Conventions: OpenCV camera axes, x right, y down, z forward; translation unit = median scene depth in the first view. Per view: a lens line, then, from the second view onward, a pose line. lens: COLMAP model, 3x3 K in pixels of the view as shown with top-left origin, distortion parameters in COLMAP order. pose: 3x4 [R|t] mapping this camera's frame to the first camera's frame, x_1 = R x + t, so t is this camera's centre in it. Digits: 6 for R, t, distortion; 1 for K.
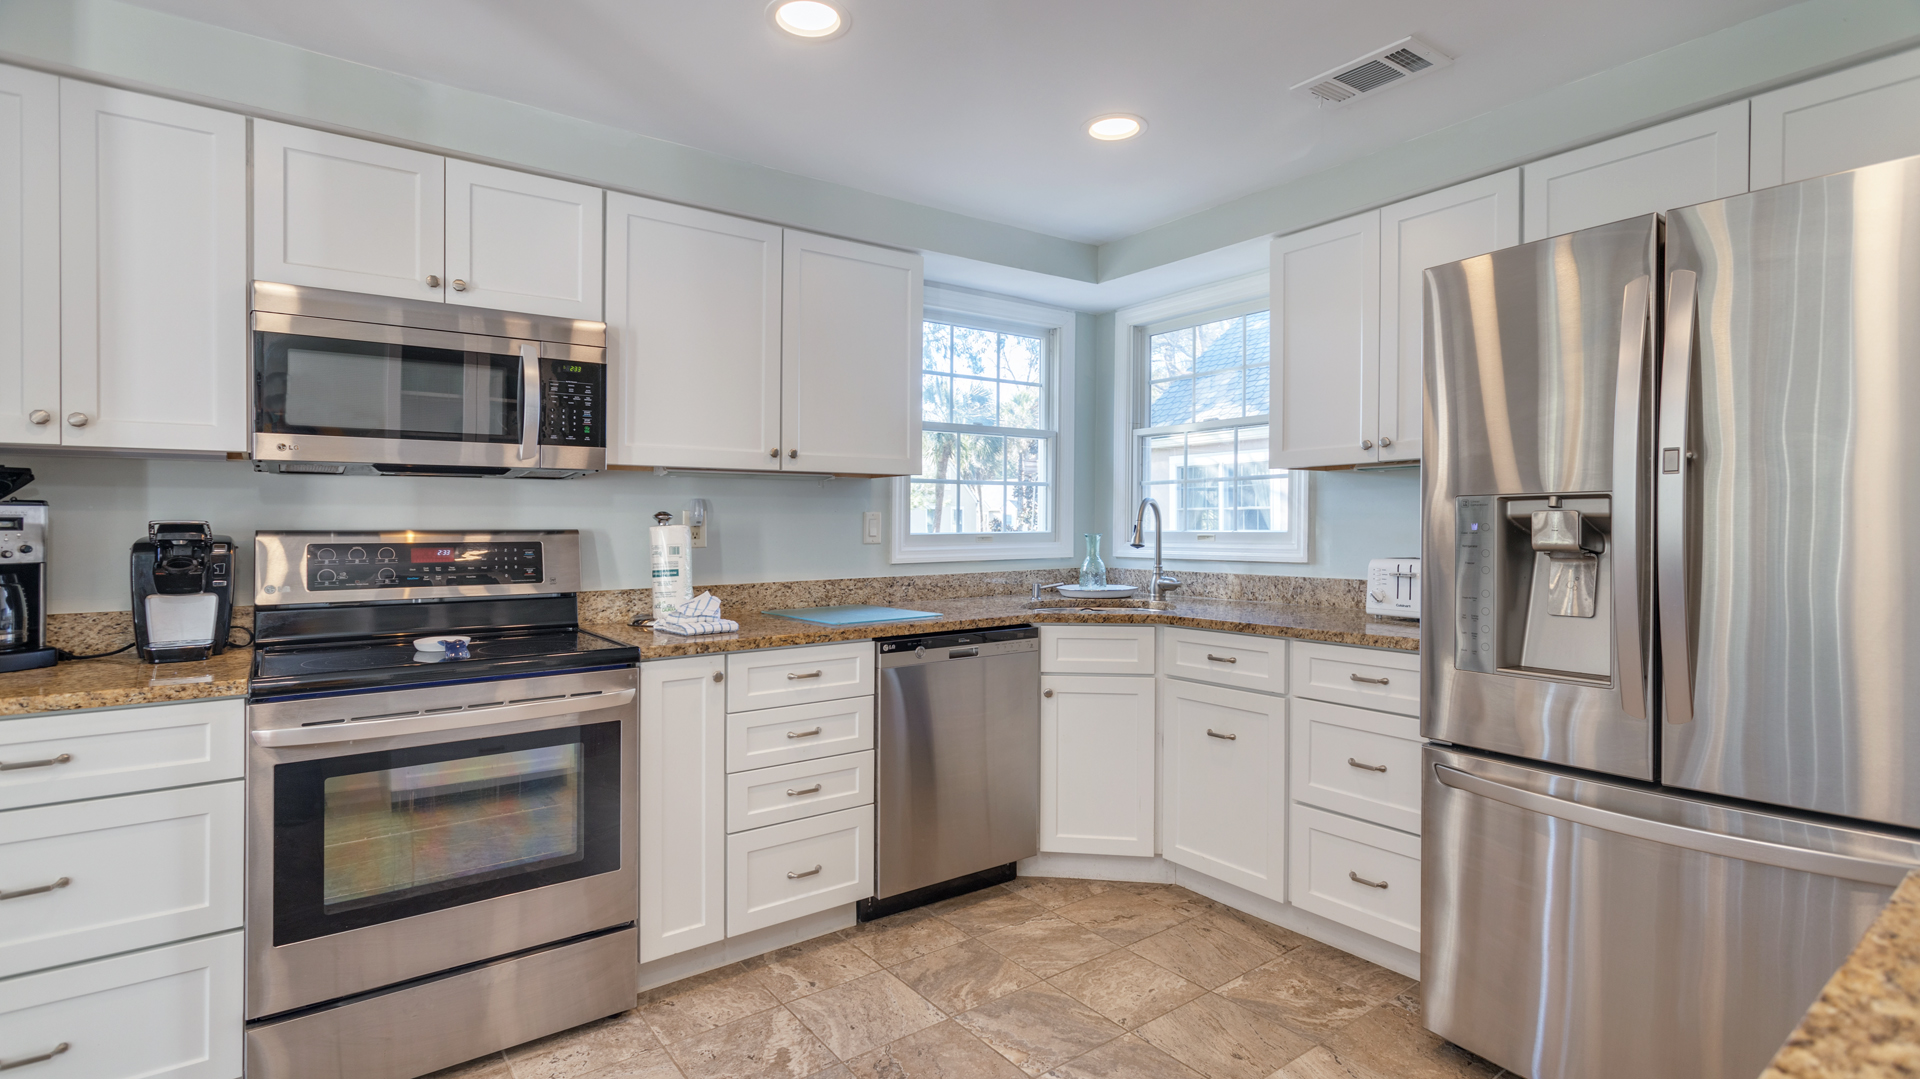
lens RADIAL K [[912.9, 0, 961.5], [0, 912.9, 544.8], [0, 0, 1]] dist [-0.002246, 0.002208]
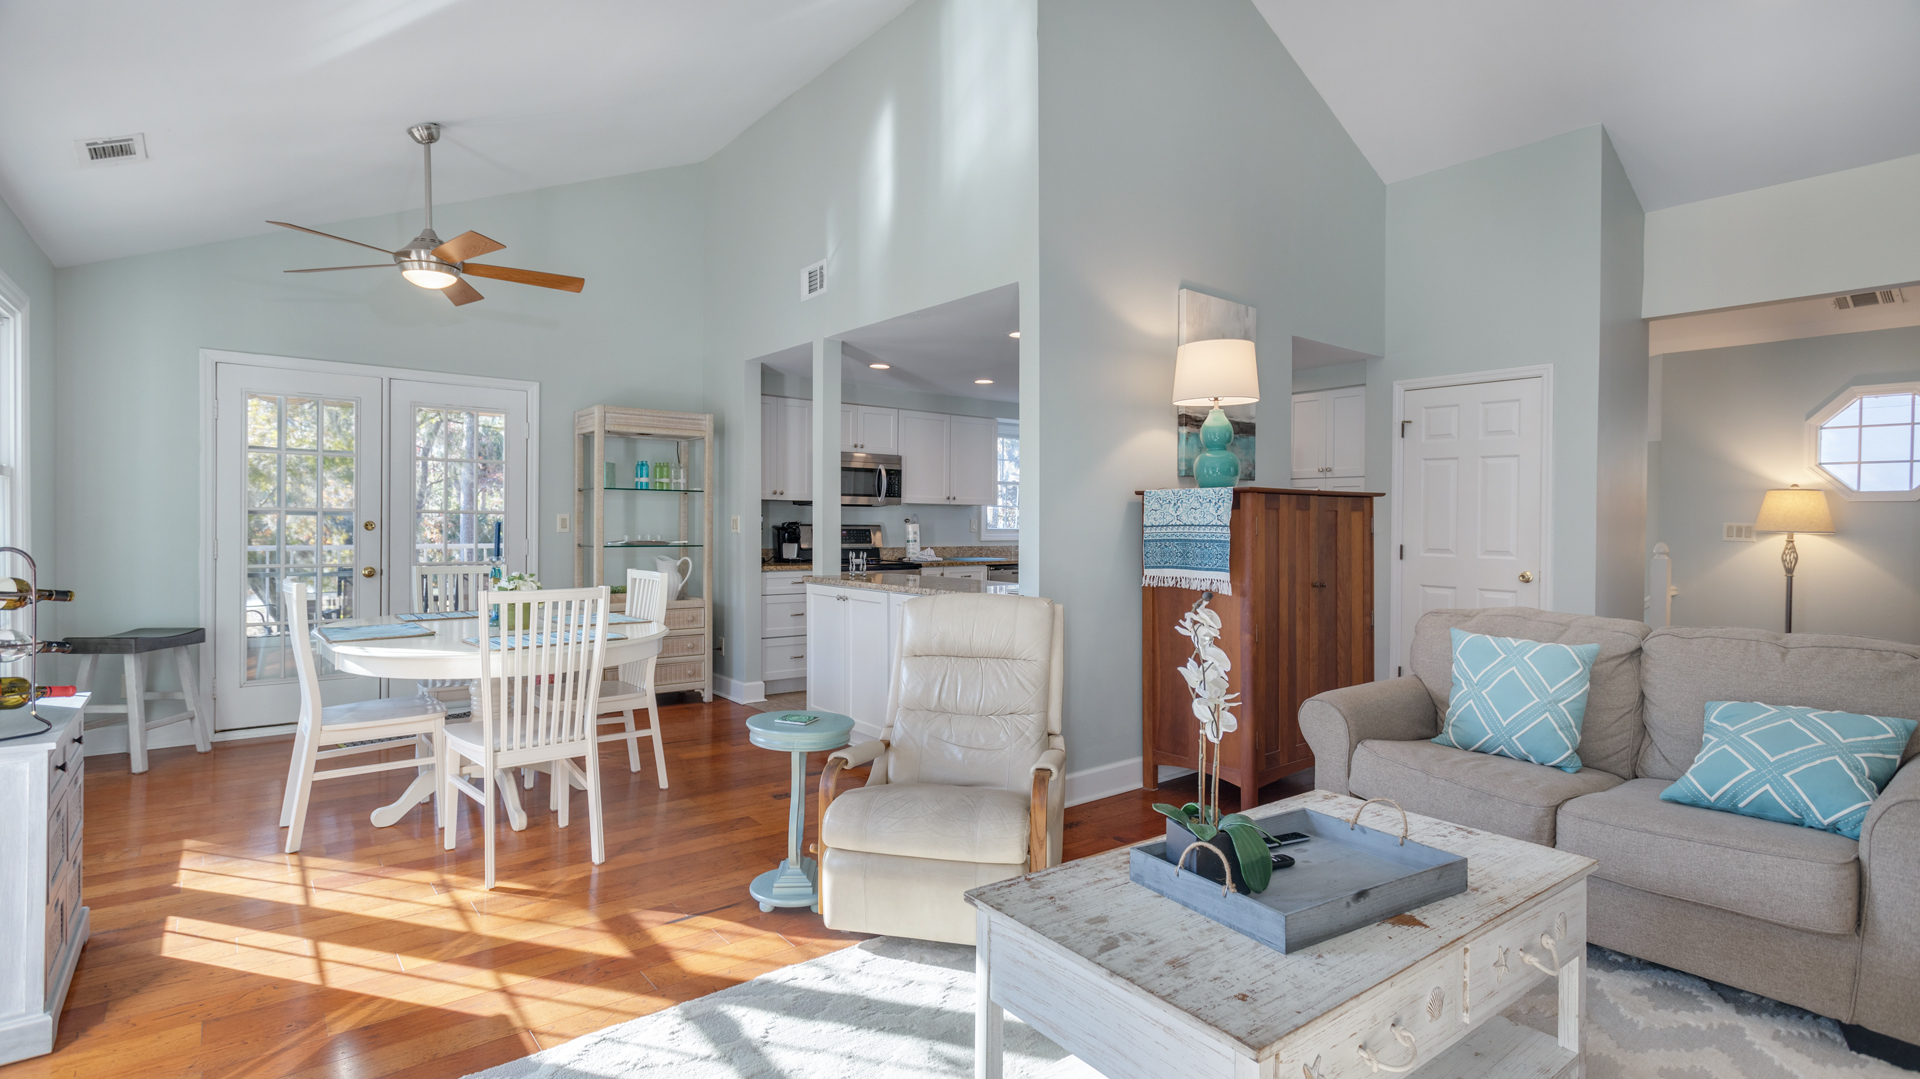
lens RADIAL K [[912.9, 0, 953.8], [0, 912.9, 527.6], [0, 0, 1]] dist [-0.002246, 0.002208]
pose [[0.999596, 0.014413, 0.024503, -0.277261], [-0.013963, 0.999733, -0.018422, 0.040860], [-0.024762, 0.018073, 0.999530, -1.889581]]
